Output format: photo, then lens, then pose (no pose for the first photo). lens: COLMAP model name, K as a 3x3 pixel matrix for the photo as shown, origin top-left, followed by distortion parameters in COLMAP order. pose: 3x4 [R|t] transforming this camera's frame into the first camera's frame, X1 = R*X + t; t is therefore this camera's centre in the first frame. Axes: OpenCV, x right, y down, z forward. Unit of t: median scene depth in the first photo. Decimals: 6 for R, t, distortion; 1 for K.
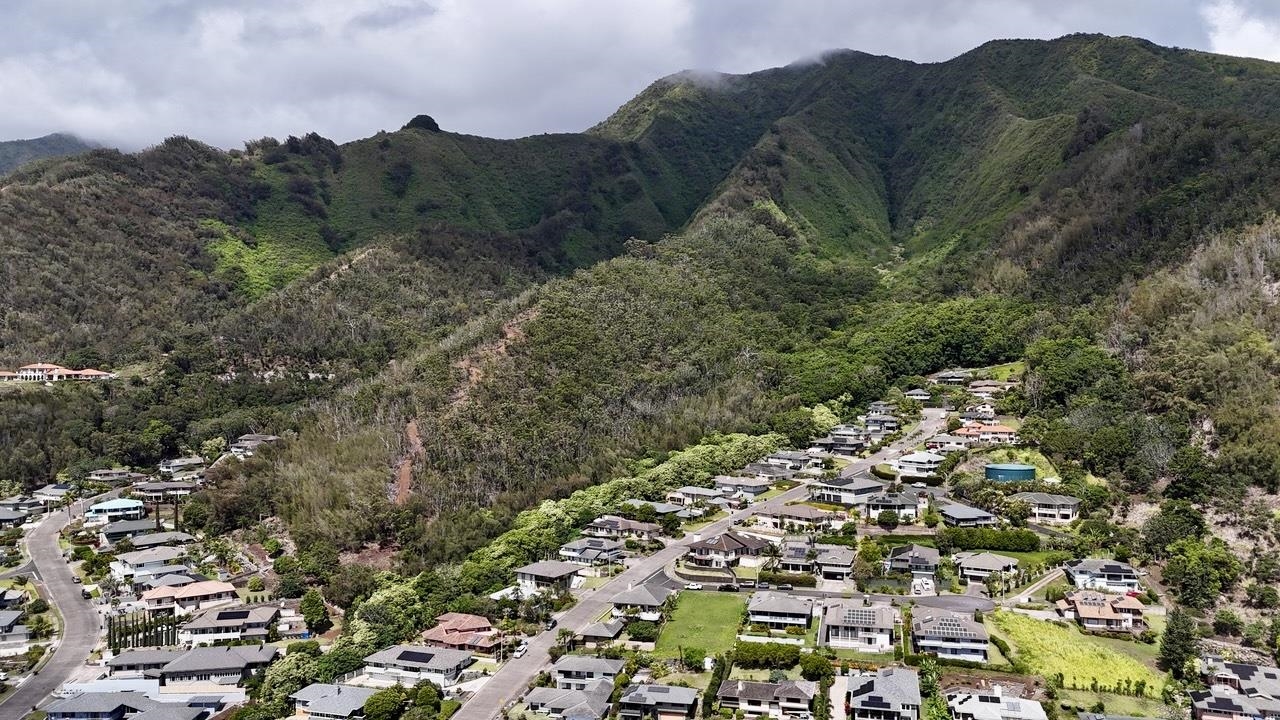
lens RADIAL K [[936.1, 0, 640.0], [0, 936.1, 360.0], [0, 0, 1]] dist [0.092388, -0.109575]
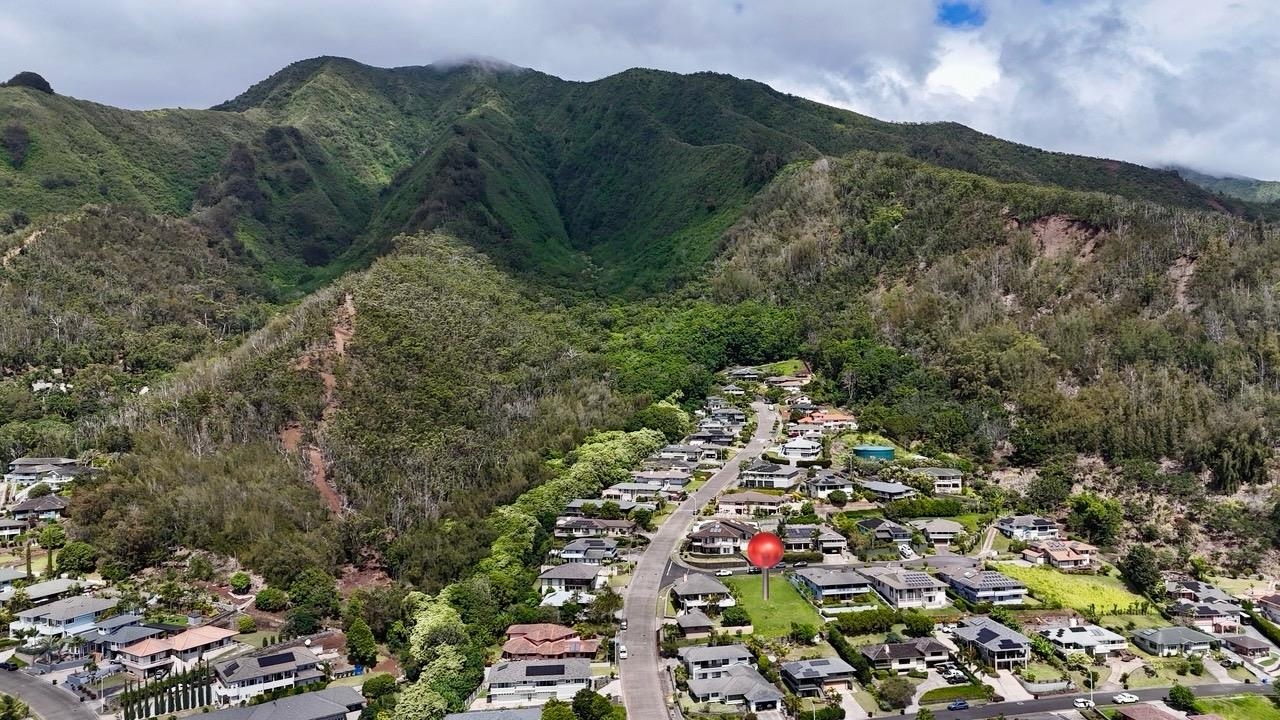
lens RADIAL K [[936.1, 0, 640.0], [0, 936.1, 360.0], [0, 0, 1]] dist [0.092388, -0.109575]
pose [[0.909683, -0.008916, 0.415208, -0.408341], [0.010311, 0.999946, -0.001118, 0.002444], [-0.415175, 0.005298, 0.909726, 0.070463]]
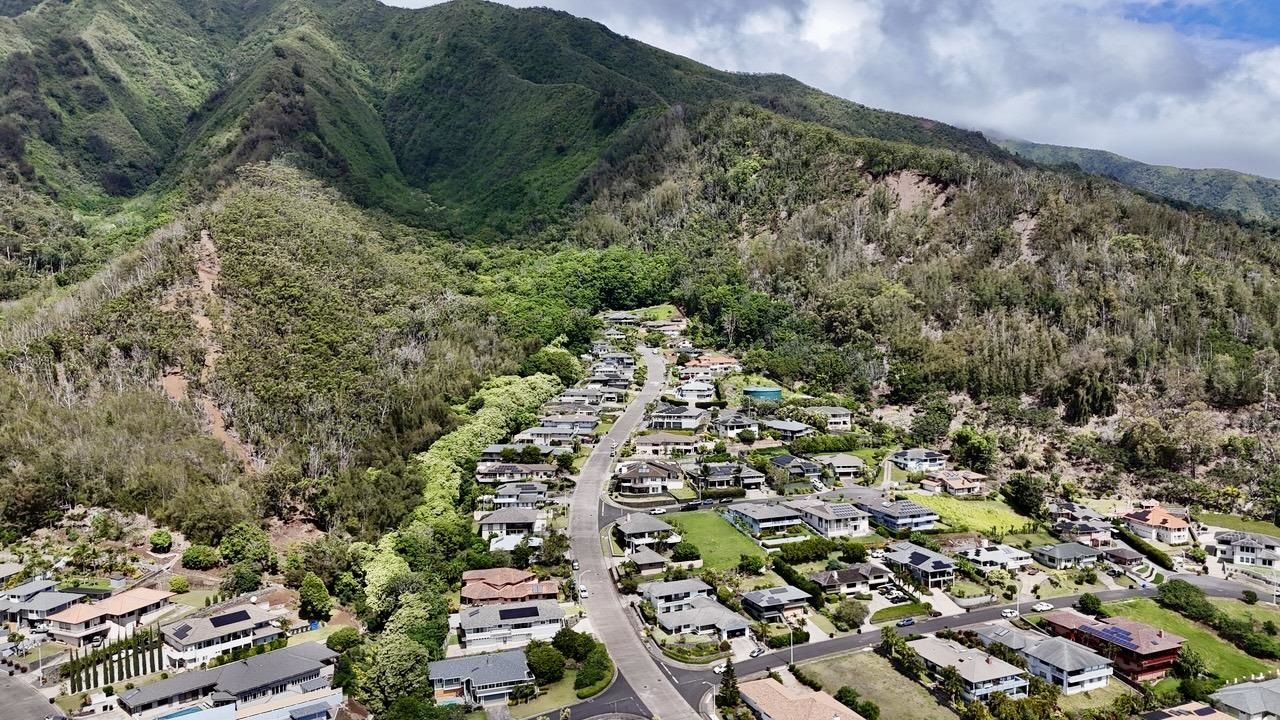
lens RADIAL K [[936.1, 0, 640.0], [0, 936.1, 360.0], [0, 0, 1]] dist [0.092388, -0.109575]
pose [[0.810951, -0.038282, 0.583860, -0.514657], [0.003918, 0.998190, 0.060005, 0.001580], [-0.585101, -0.046374, 0.809634, 0.128437]]
